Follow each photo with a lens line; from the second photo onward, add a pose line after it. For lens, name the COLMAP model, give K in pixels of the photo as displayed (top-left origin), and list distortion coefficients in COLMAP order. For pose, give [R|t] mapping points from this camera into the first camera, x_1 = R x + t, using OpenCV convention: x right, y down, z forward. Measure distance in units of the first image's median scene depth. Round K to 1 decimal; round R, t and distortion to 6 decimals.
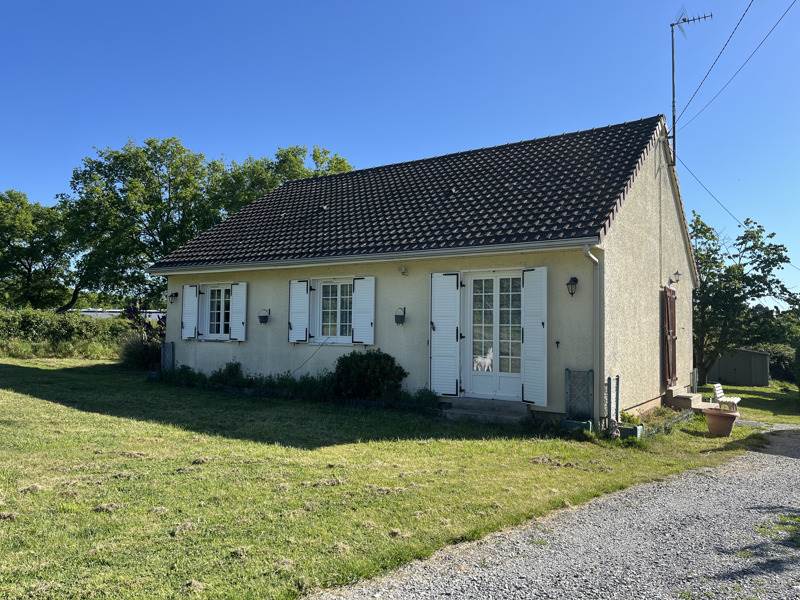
lens RADIAL K [[604.3, 0, 401.7], [0, 604.3, 301.0], [0, 0, 1]] dist [-0.001903, -0.024726]
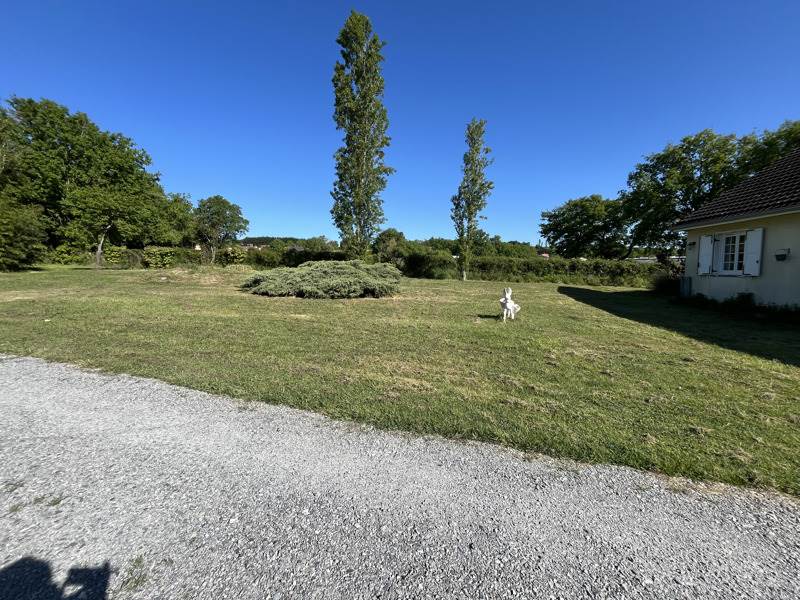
lens RADIAL K [[327.5, 0, 401.4], [0, 327.5, 299.5], [0, 0, 1]] dist [-0.003595, -0.000337]
pose [[0.439948, 0.063531, -0.895773, 0.021048], [0.056721, 0.993537, 0.098323, 0.006173], [0.896230, -0.094066, 0.433501, 0.037780]]
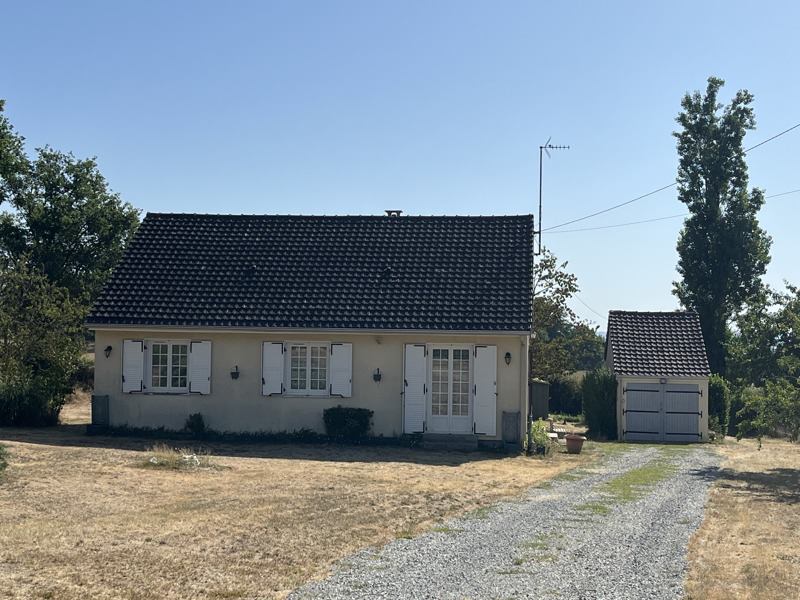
lens RADIAL K [[1202.0, 0, 399.0], [0, 1202.0, 299.0], [0, 0, 1]] dist [-0.008405, 0.000000]
pose [[0.876333, 0.000476, 0.481705, -0.961066], [-0.024560, 0.998743, 0.043694, -0.202112], [-0.481079, -0.050122, 0.875243, -1.036050]]
